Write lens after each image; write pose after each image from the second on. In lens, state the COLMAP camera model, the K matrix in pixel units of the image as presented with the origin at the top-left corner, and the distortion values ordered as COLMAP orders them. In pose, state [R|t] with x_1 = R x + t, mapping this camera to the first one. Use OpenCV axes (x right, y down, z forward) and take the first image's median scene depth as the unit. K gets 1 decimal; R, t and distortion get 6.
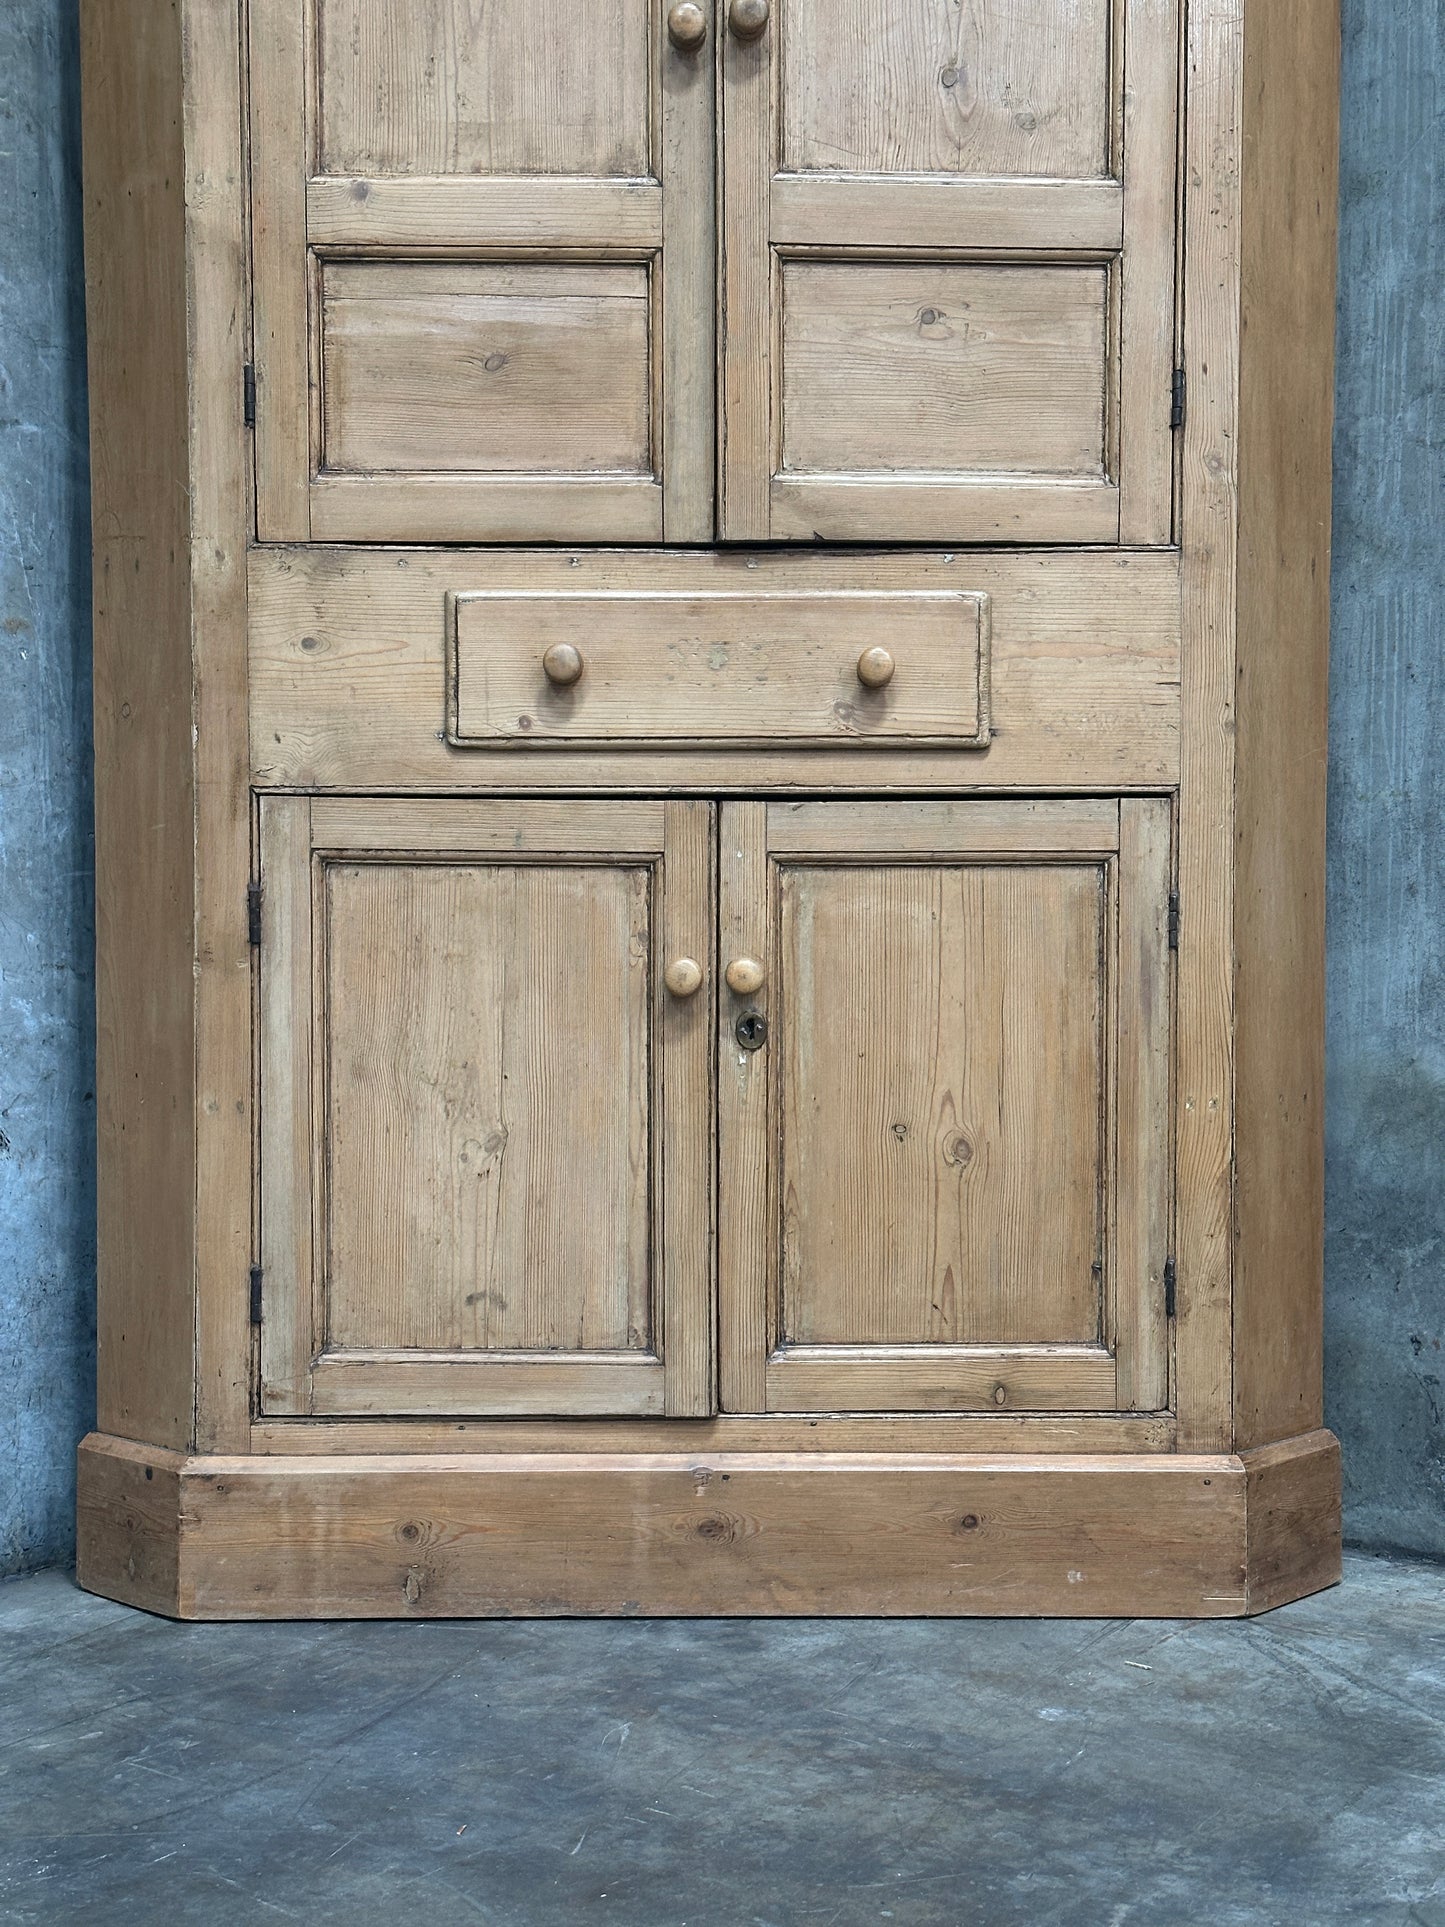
lens RADIAL K [[2682.3, 0, 738.7], [0, 2682.3, 977.2], [0, 0, 1]] dist [0.118601, 0.000000]
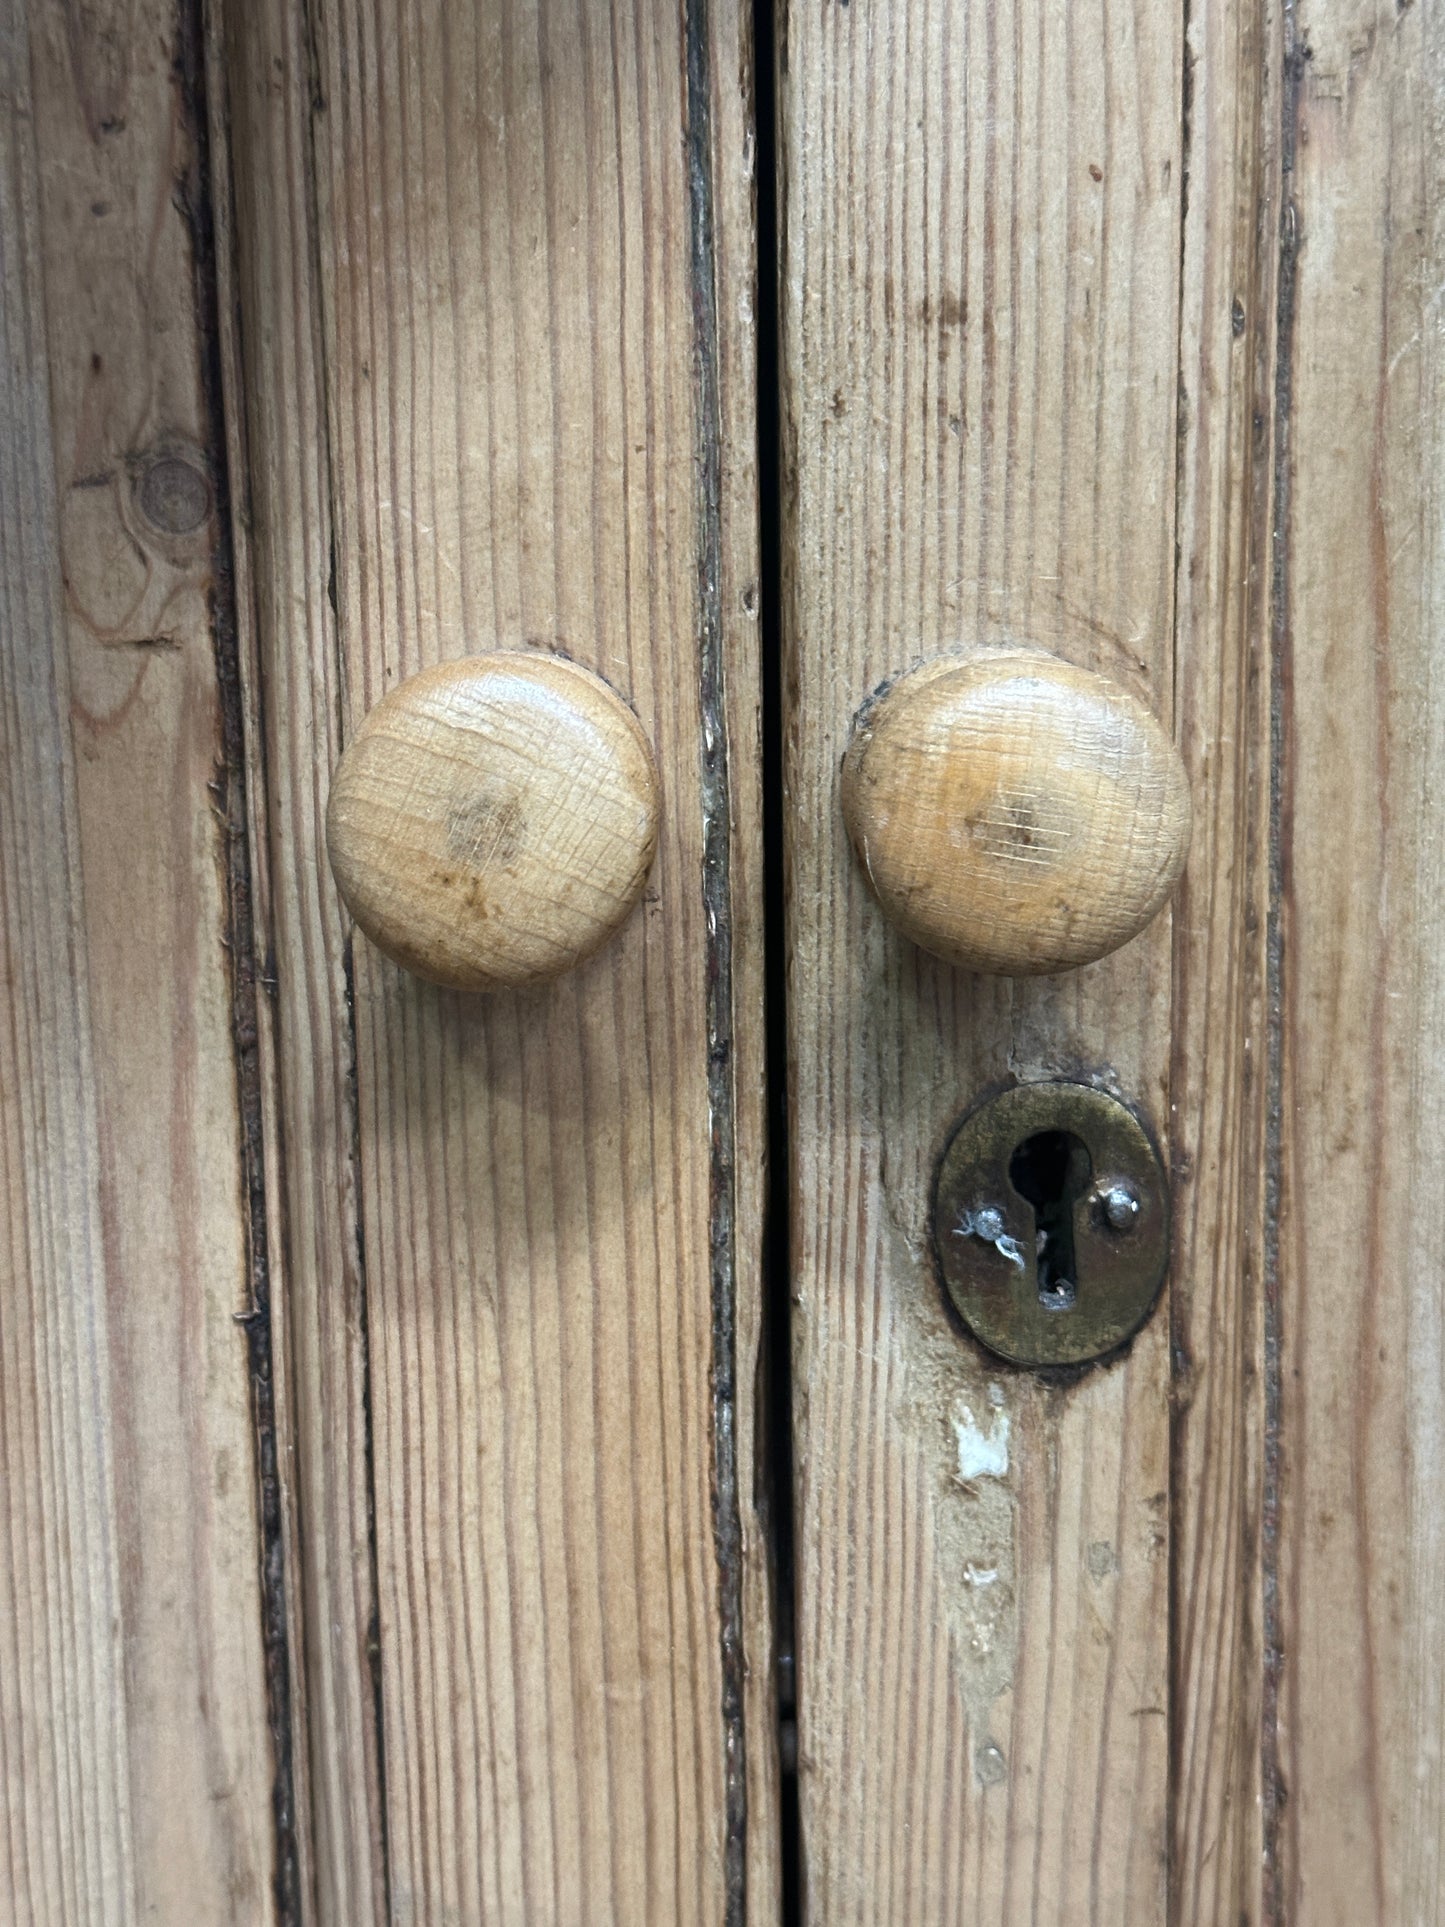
lens RADIAL K [[2682.3, 0, 726.4], [0, 2682.3, 943.9], [0, 0, 1]] dist [0.118601, 0.000000]
pose [[0.999712, -0.016544, -0.017404, -0.008132], [0.018725, 0.990845, 0.133696, -0.010407], [0.015033, -0.133984, 0.990870, 0.880058]]
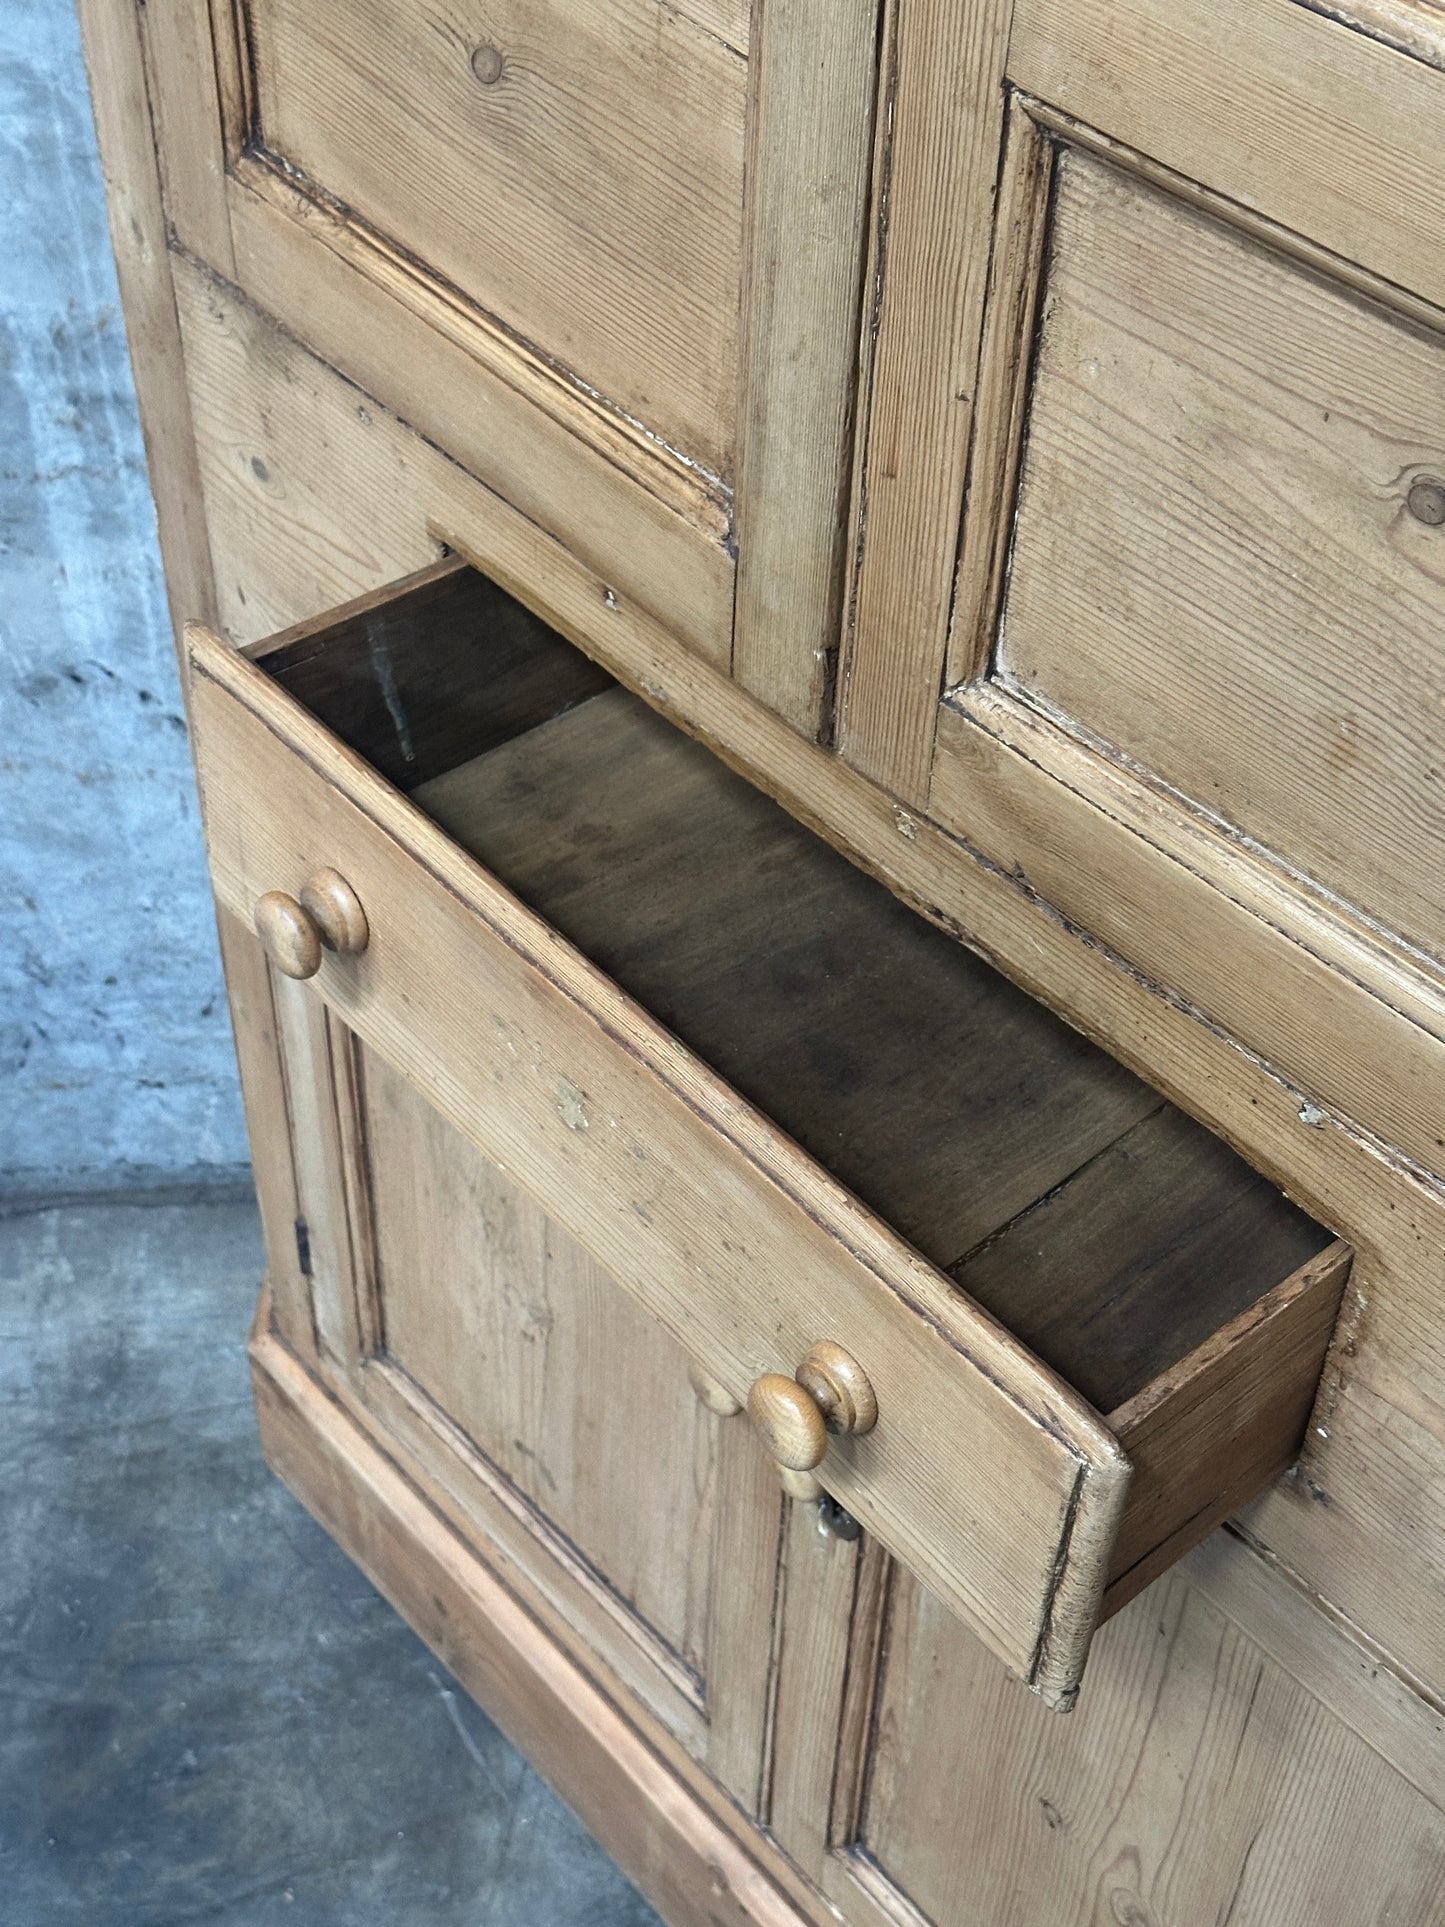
lens RADIAL K [[2682.3, 0, 740.3], [0, 2682.3, 951.1], [0, 0, 1]] dist [0.118601, 0.000000]
pose [[0.649823, 0.554377, -0.519996, 0.196057], [-0.062371, 0.720713, 0.690422, -0.400136], [0.757522, -0.416220, 0.502913, 0.781164]]
